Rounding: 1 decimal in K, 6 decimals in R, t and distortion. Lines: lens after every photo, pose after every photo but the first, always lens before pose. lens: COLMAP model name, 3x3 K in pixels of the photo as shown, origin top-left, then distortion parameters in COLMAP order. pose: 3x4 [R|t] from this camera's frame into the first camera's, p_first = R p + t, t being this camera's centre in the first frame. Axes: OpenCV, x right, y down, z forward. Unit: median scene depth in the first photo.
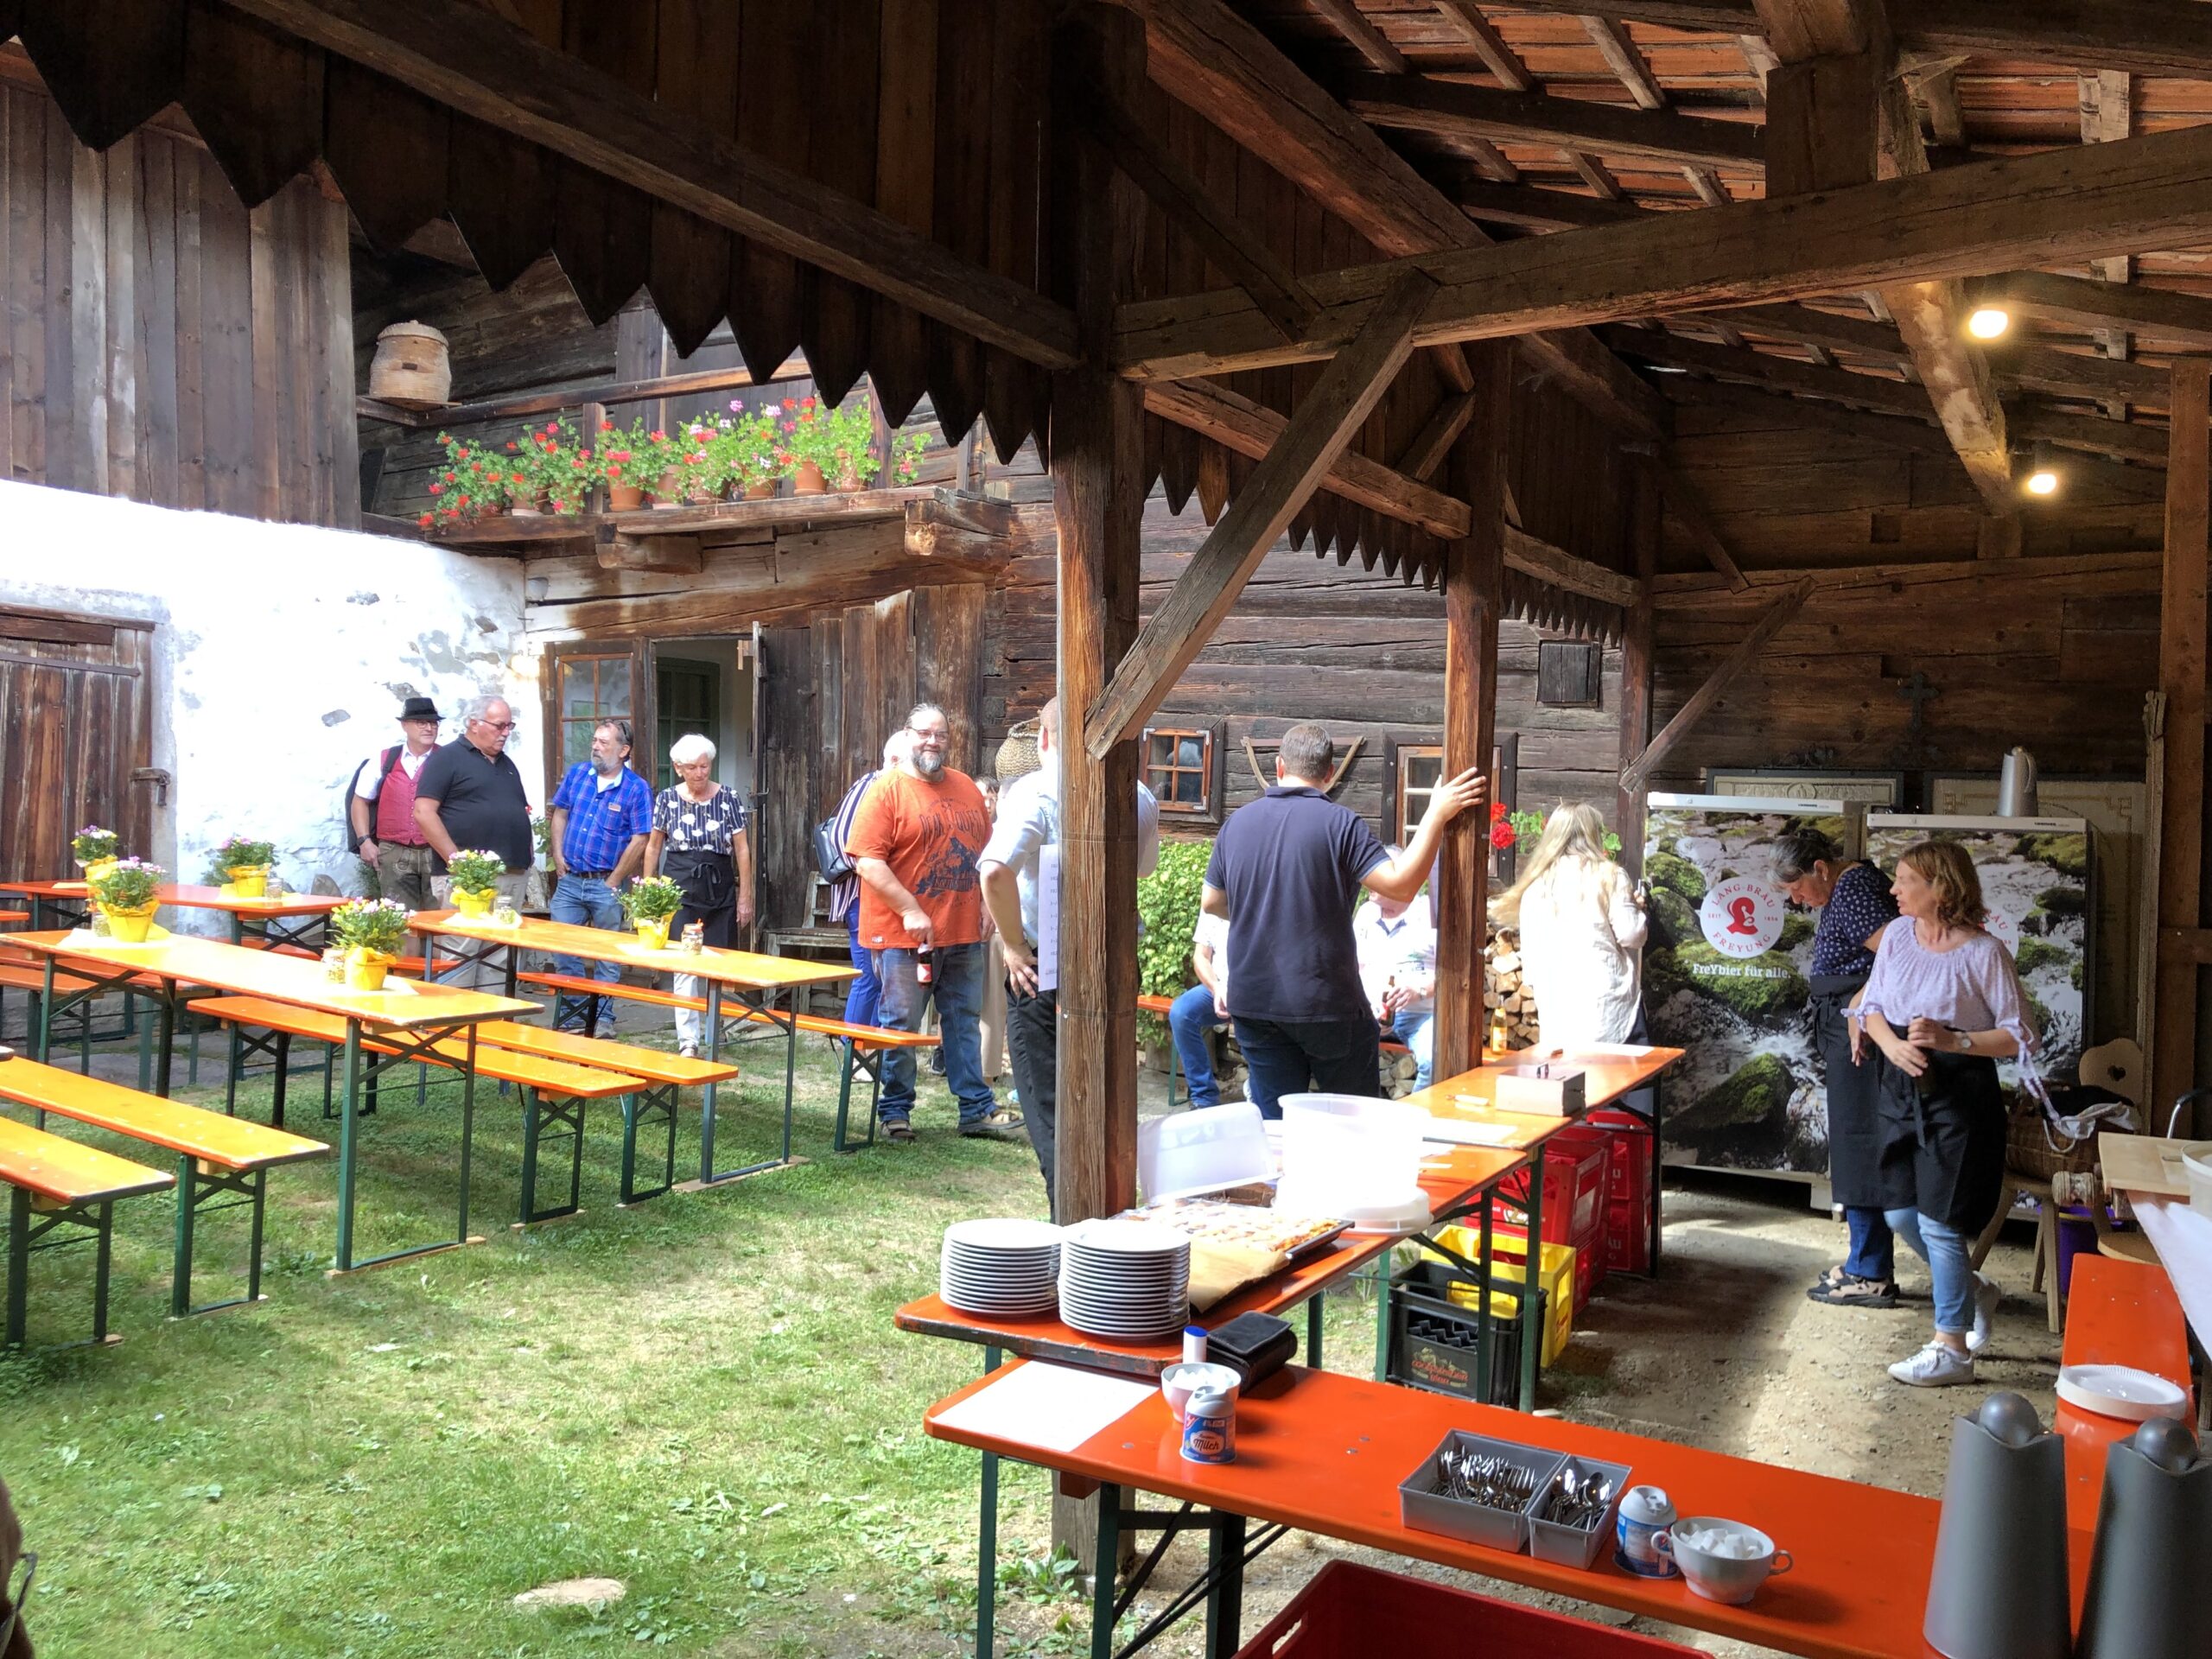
lens RADIAL K [[1790.6, 0, 1120.5], [0, 1790.6, 818.5], [0, 0, 1]] dist [0.014676, -0.004515]
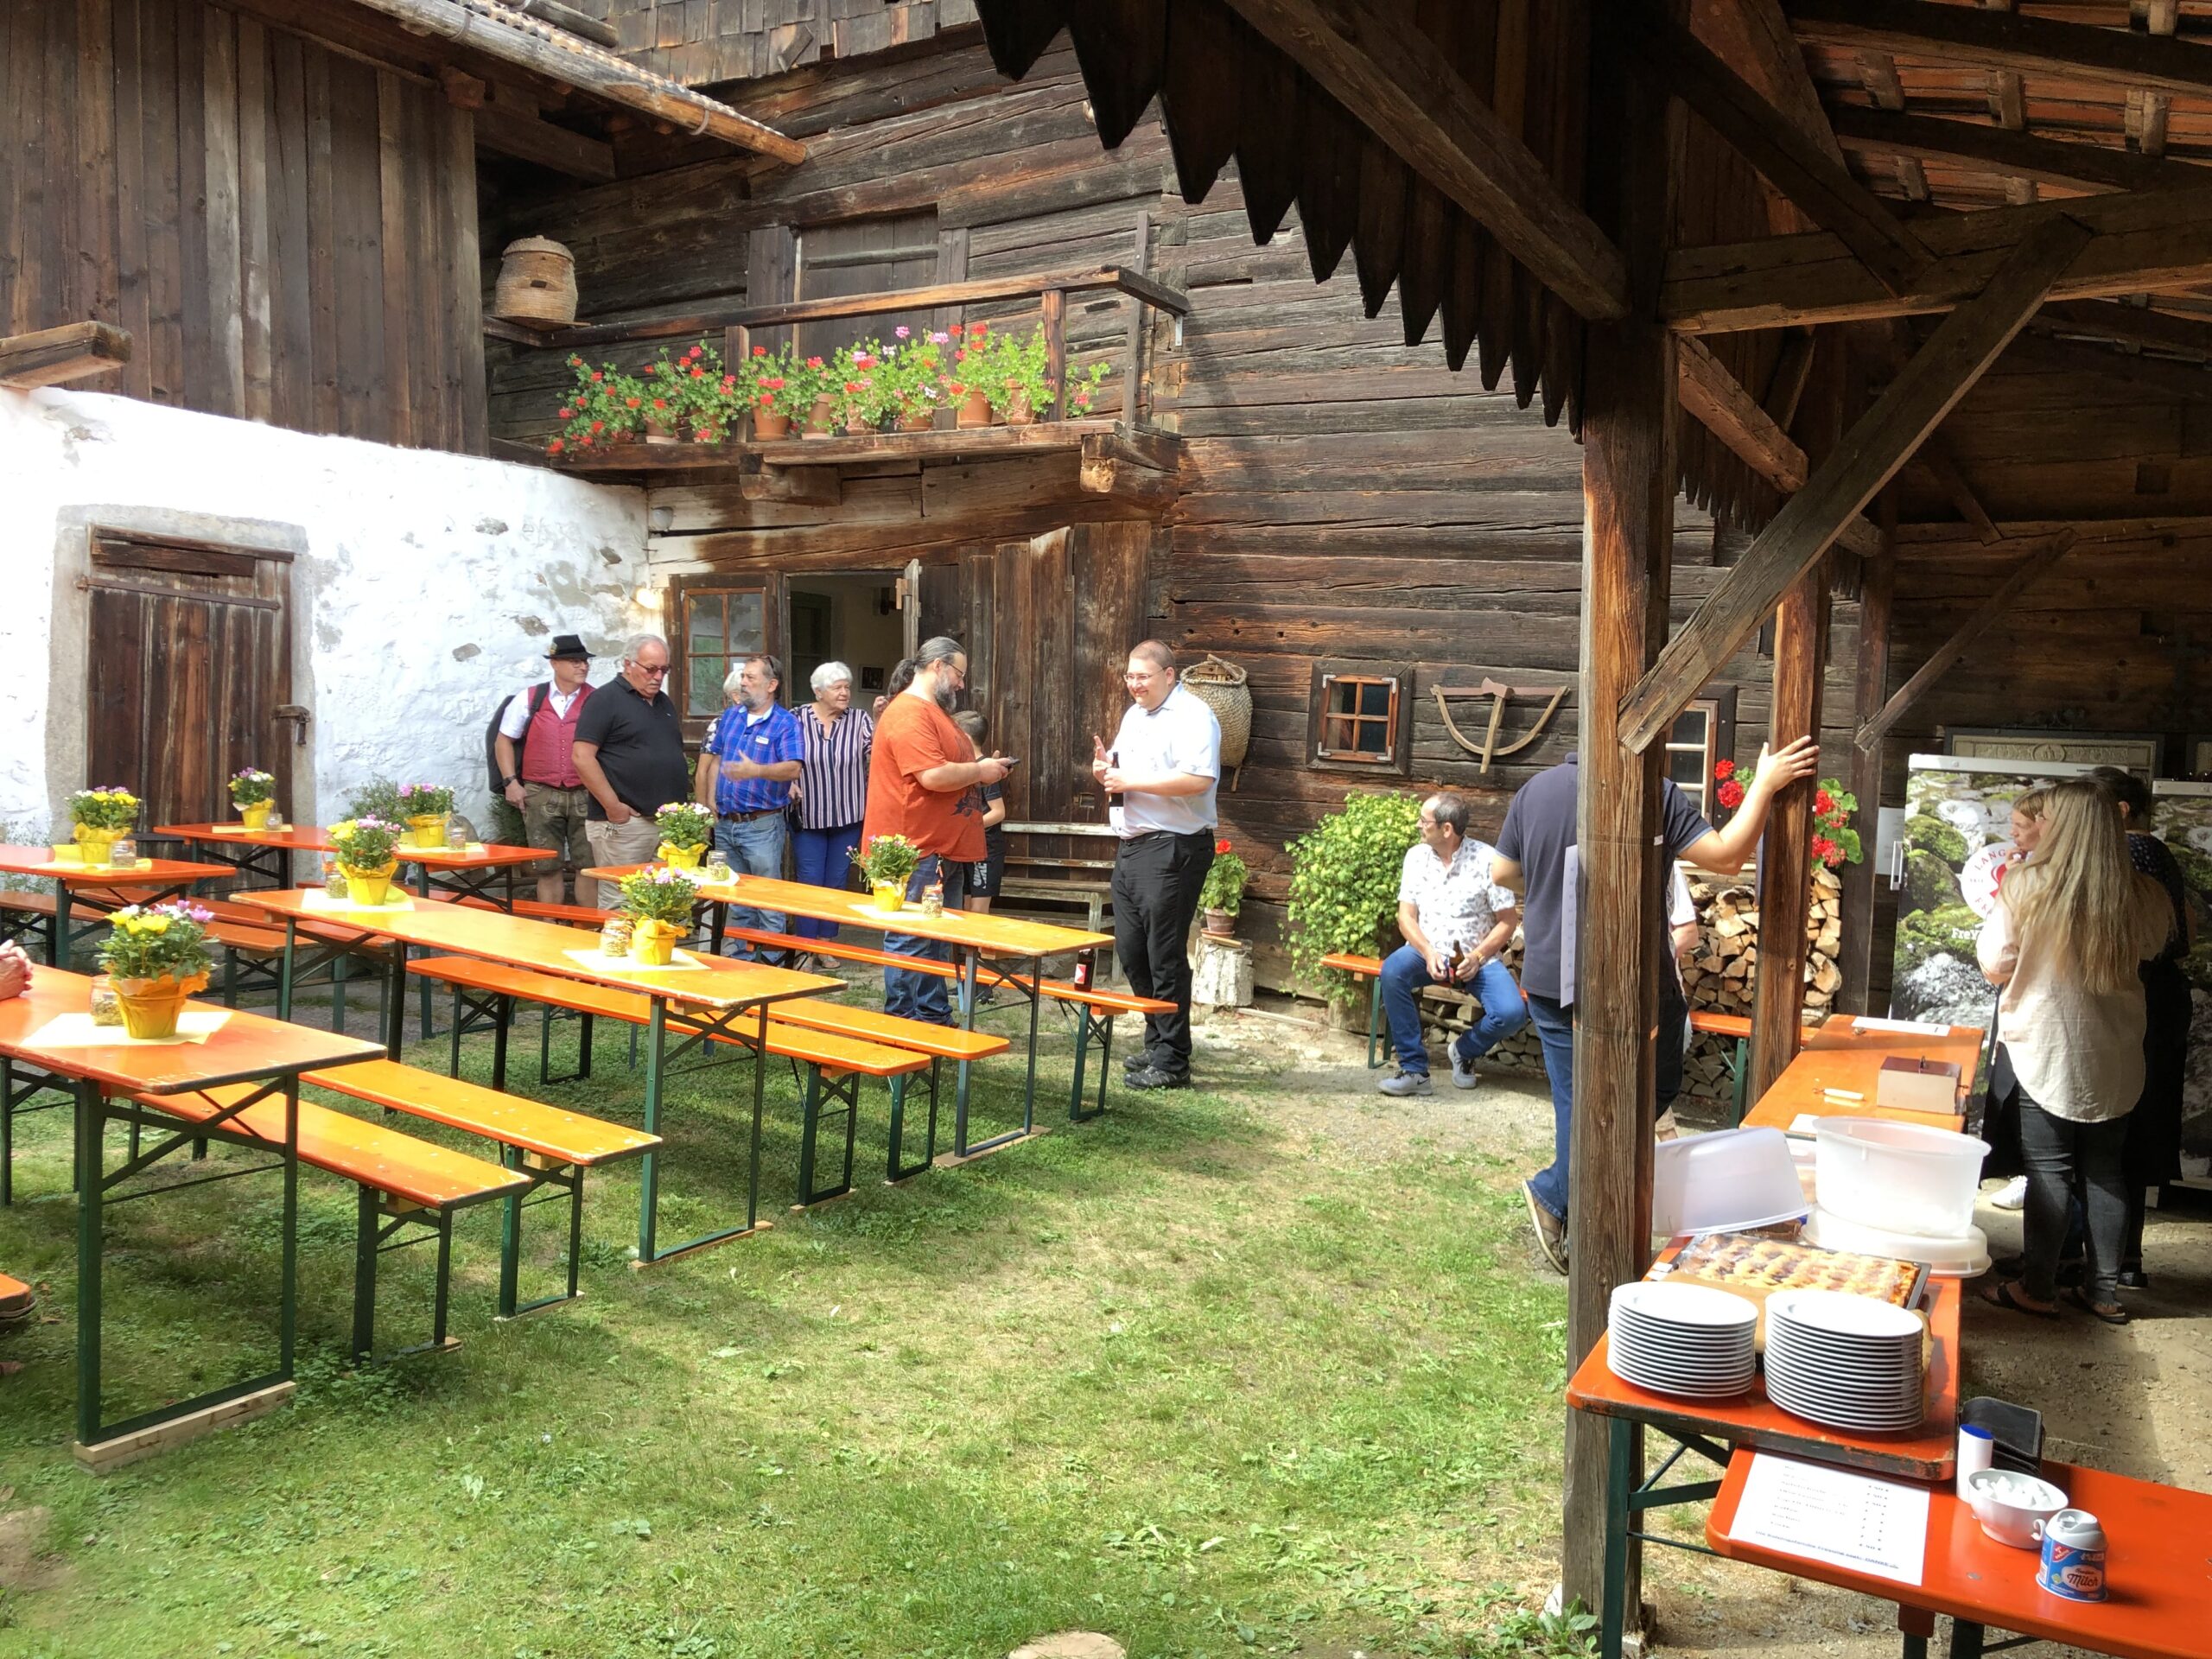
lens RADIAL K [[1790.6, 0, 1121.3], [0, 1790.6, 818.1], [0, 0, 1]] dist [0.014676, -0.004515]
pose [[0.999910, 0.009378, 0.009616, -0.108739], [-0.009787, 0.999009, 0.043423, -0.014443], [-0.009199, -0.043513, 0.999010, 0.034712]]
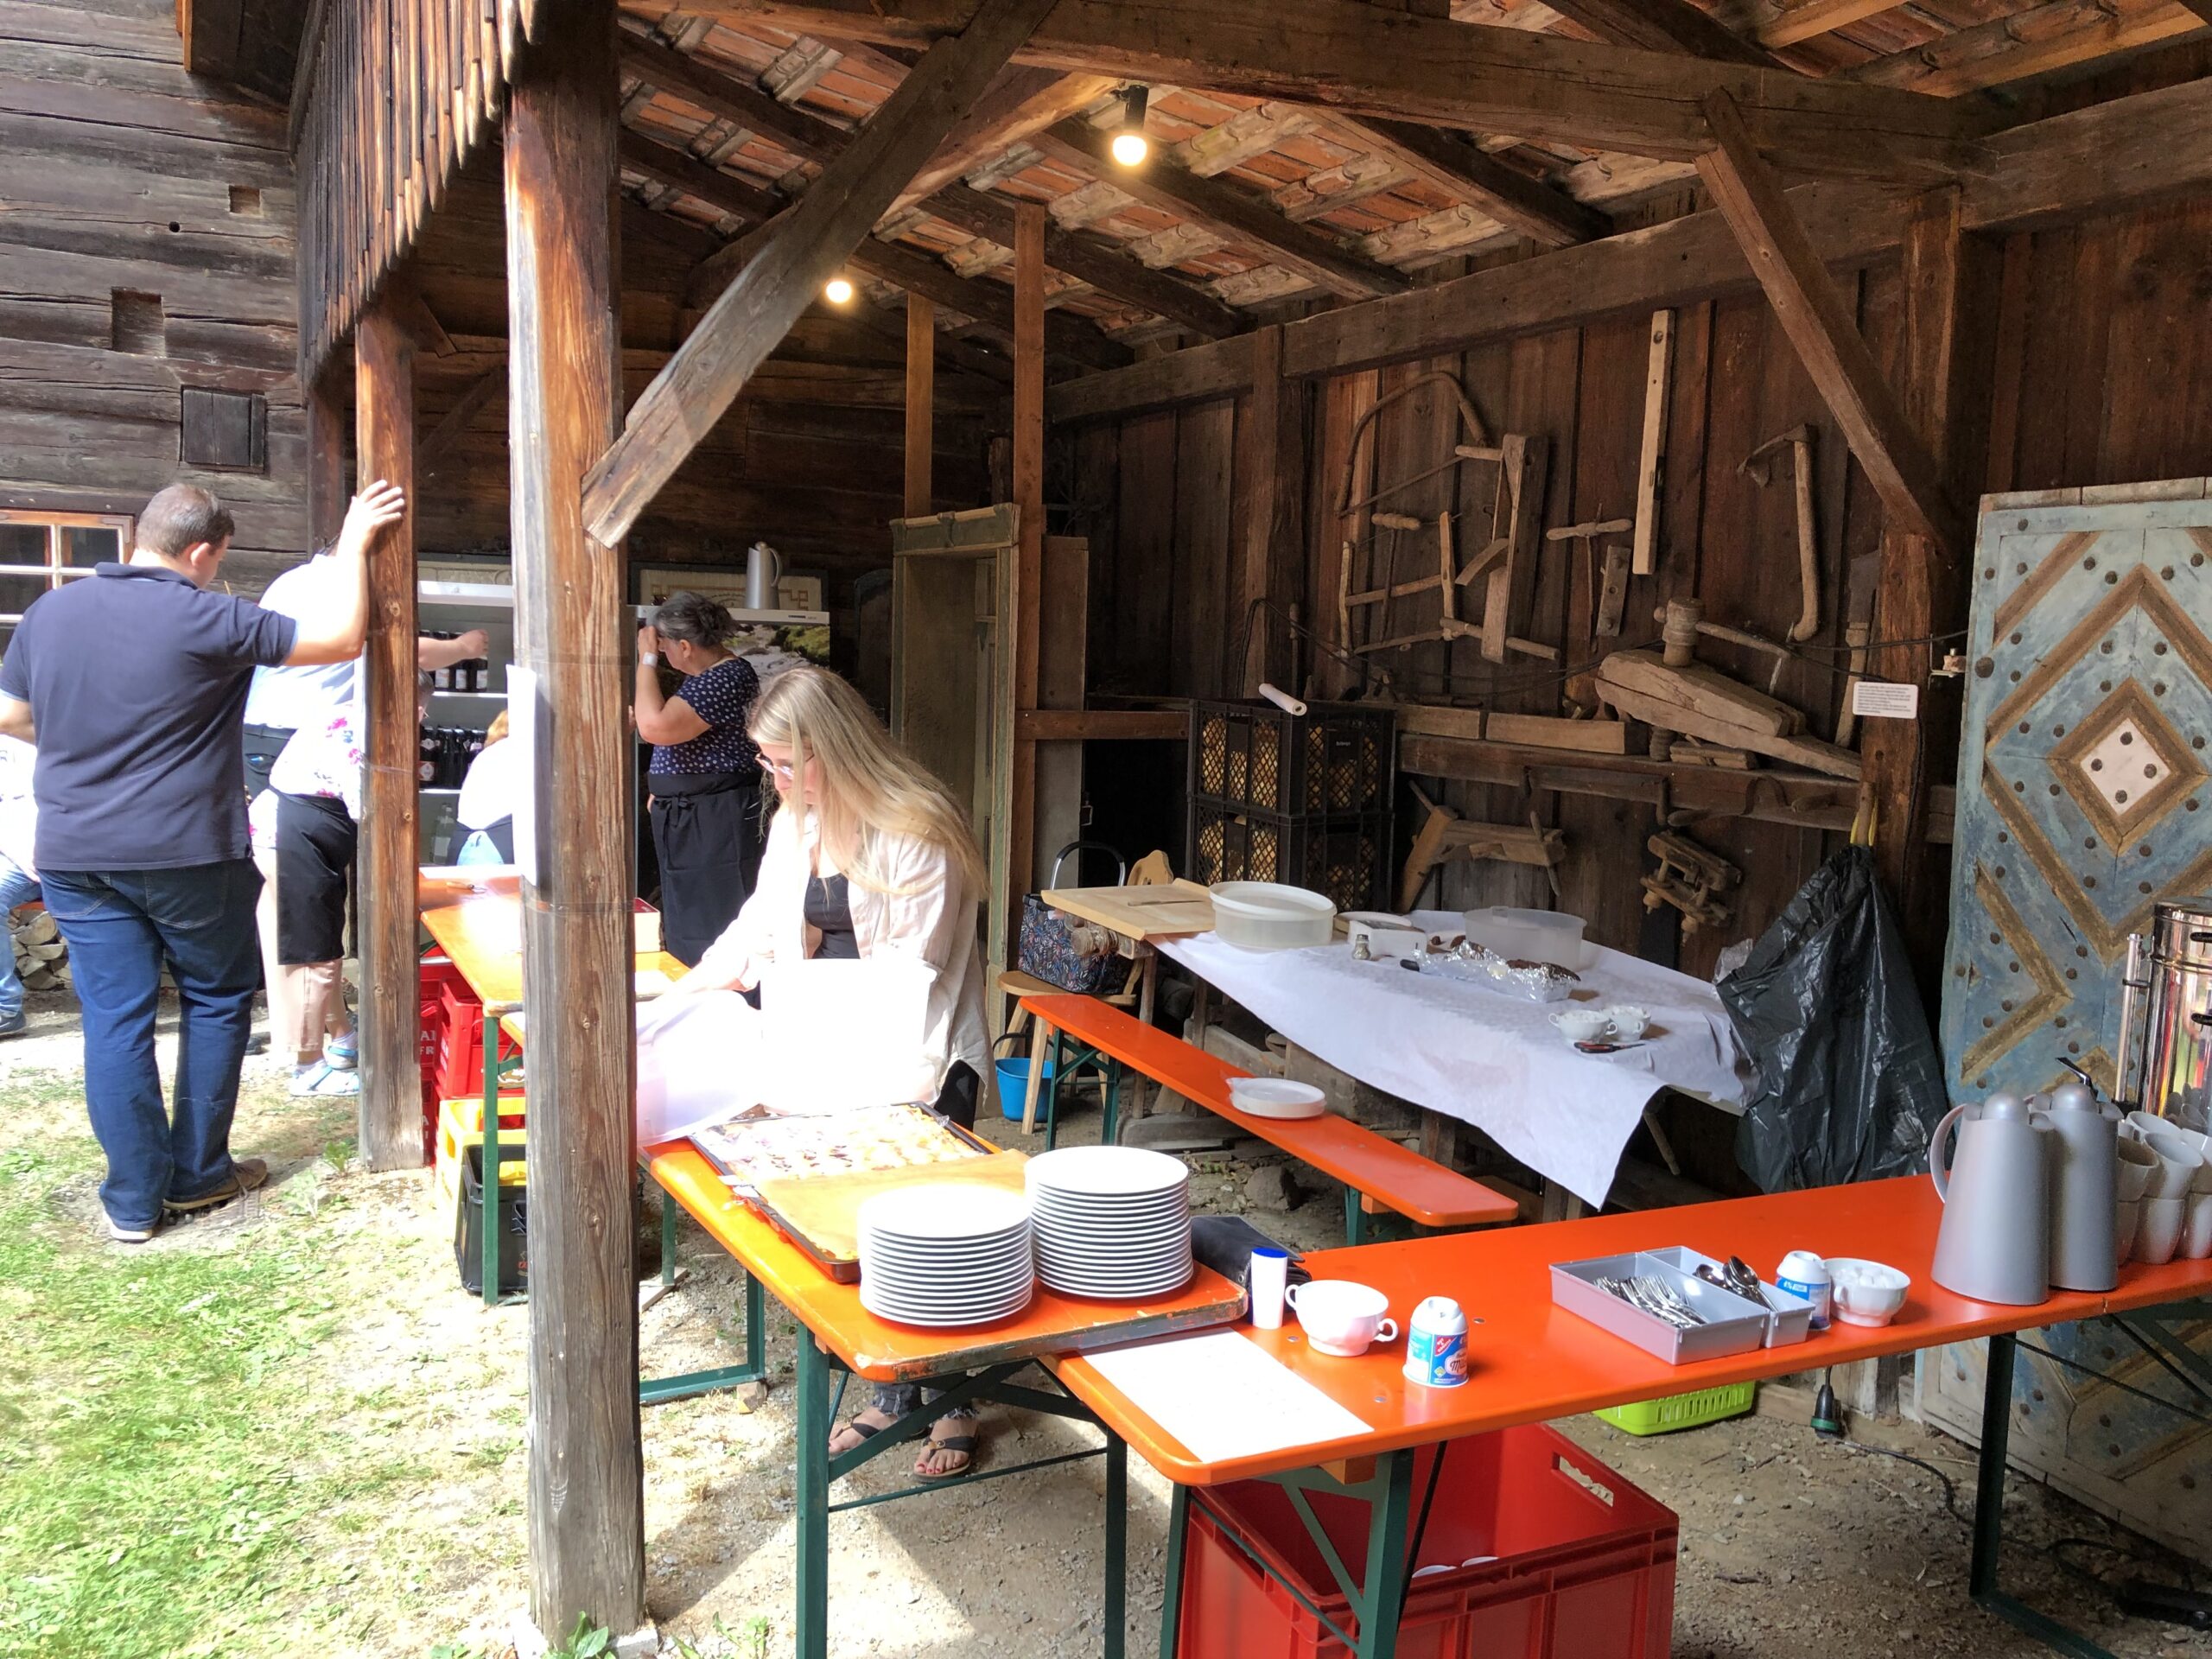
lens RADIAL K [[1790.6, 0, 1112.9], [0, 1790.6, 815.4], [0, 0, 1]] dist [0.014676, -0.004515]
pose [[0.578909, -0.091987, 0.810187, -0.184529], [-0.007701, 0.992955, 0.118241, -0.005089], [-0.815356, -0.074690, 0.574122, 0.163478]]
